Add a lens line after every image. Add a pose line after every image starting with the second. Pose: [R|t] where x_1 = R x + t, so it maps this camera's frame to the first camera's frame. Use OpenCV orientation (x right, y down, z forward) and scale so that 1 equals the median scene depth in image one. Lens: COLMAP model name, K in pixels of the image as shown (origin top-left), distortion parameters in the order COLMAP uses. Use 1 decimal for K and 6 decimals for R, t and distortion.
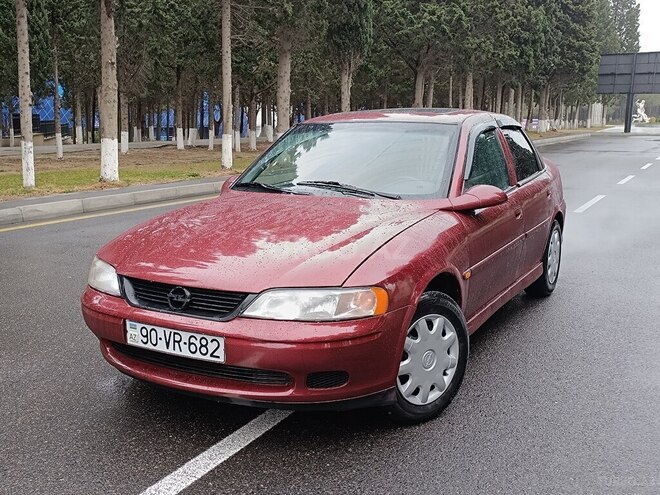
lens RADIAL K [[710.6, 0, 333.9], [0, 710.6, 250.5], [0, 0, 1]] dist [0.031370, 0.000000]
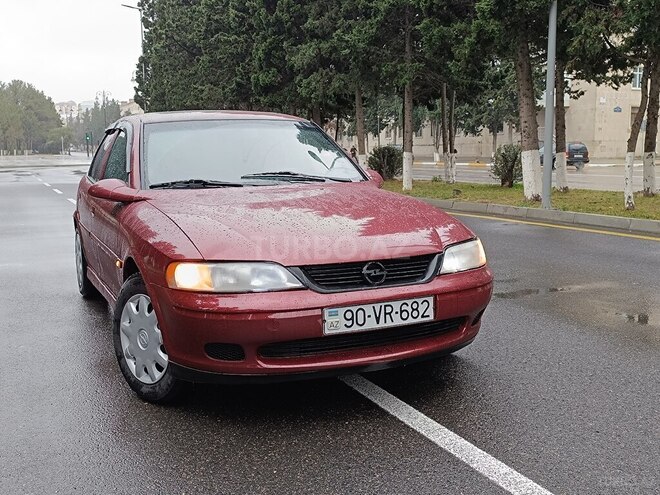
lens RADIAL K [[710.6, 0, 325.9], [0, 710.6, 244.3], [0, 0, 1]] dist [0.031370, 0.000000]
pose [[0.604469, -0.119803, 0.787569, -0.929386], [0.165170, 0.985992, 0.023217, -0.007213], [-0.779318, 0.116049, 0.615789, 0.375984]]
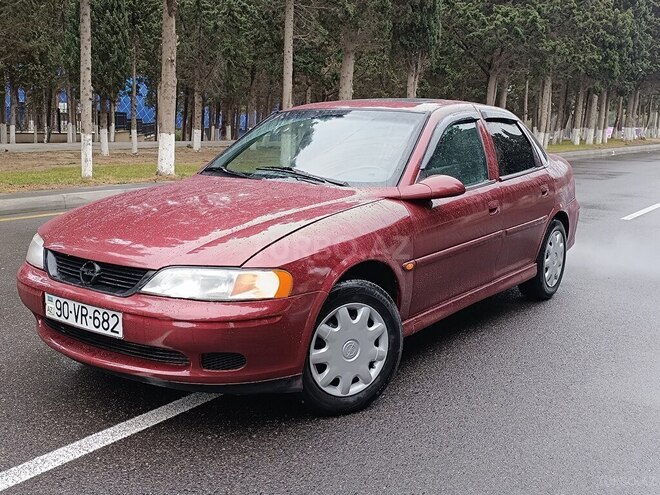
lens RADIAL K [[710.6, 0, 331.5], [0, 710.6, 244.6], [0, 0, 1]] dist [0.031370, 0.000000]
pose [[0.992190, 0.040359, -0.118027, 0.209826], [-0.041986, 0.999054, -0.011326, 0.021880], [0.117459, 0.016193, 0.992946, 0.035697]]
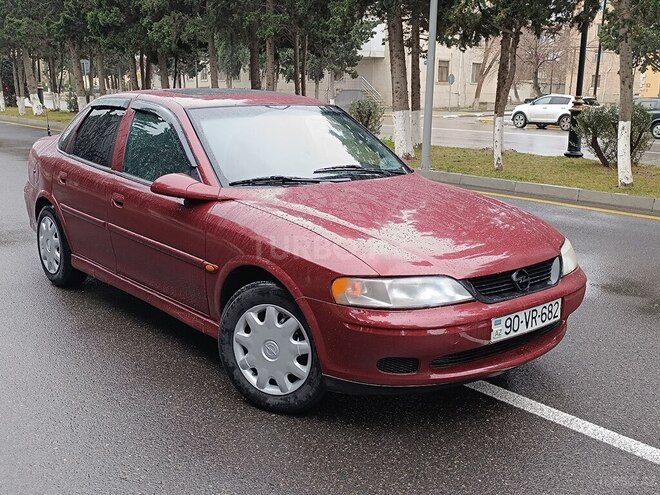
lens RADIAL K [[710.6, 0, 324.8], [0, 710.6, 242.7], [0, 0, 1]] dist [0.031370, 0.000000]
pose [[0.368258, -0.194633, 0.909123, -1.135154], [0.158104, 0.976709, 0.145059, -0.166648], [-0.916182, 0.090317, 0.390453, 0.748910]]
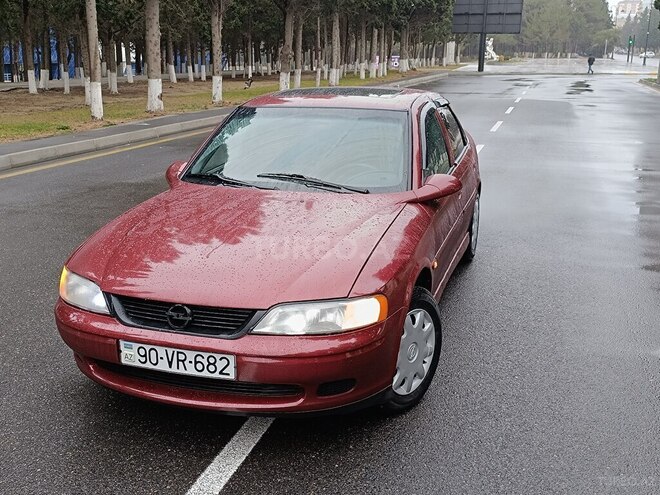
lens RADIAL K [[710.6, 0, 335.2], [0, 710.6, 248.1], [0, 0, 1]] dist [0.031370, 0.000000]
pose [[0.980268, -0.049548, 0.191361, -0.167891], [0.033184, 0.995586, 0.087789, -0.093056], [-0.194866, -0.079707, 0.977586, 0.005693]]
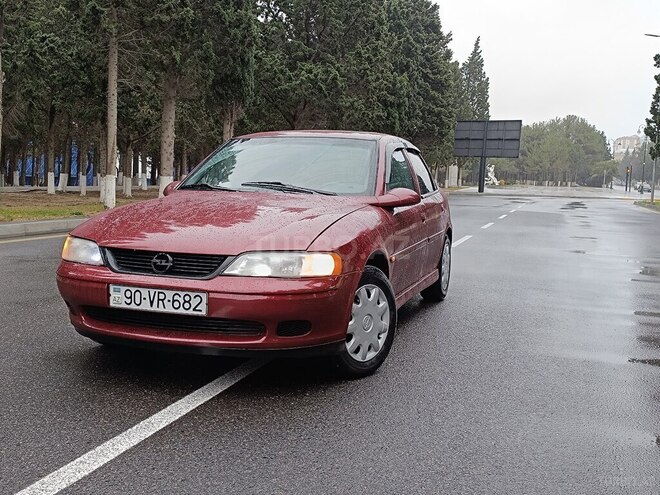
lens RADIAL K [[710.6, 0, 333.0], [0, 710.6, 244.1], [0, 0, 1]] dist [0.031370, 0.000000]
pose [[0.982877, 0.011575, 0.183900, -0.139802], [0.004823, 0.996067, -0.088471, 0.123420], [-0.184201, 0.087843, 0.978955, -0.160304]]
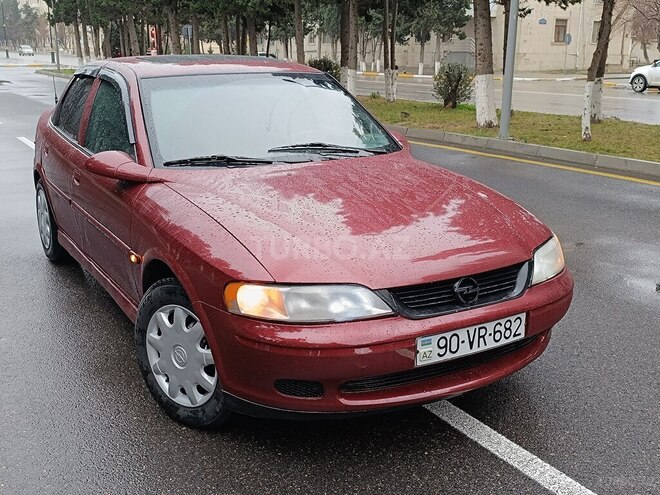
lens RADIAL K [[710.6, 0, 322.8], [0, 710.6, 245.3], [0, 0, 1]] dist [0.031370, 0.000000]
pose [[0.512094, -0.227109, 0.828361, -0.901659], [0.153869, 0.973066, 0.171660, -0.145045], [-0.845035, 0.039553, 0.533246, 0.601490]]
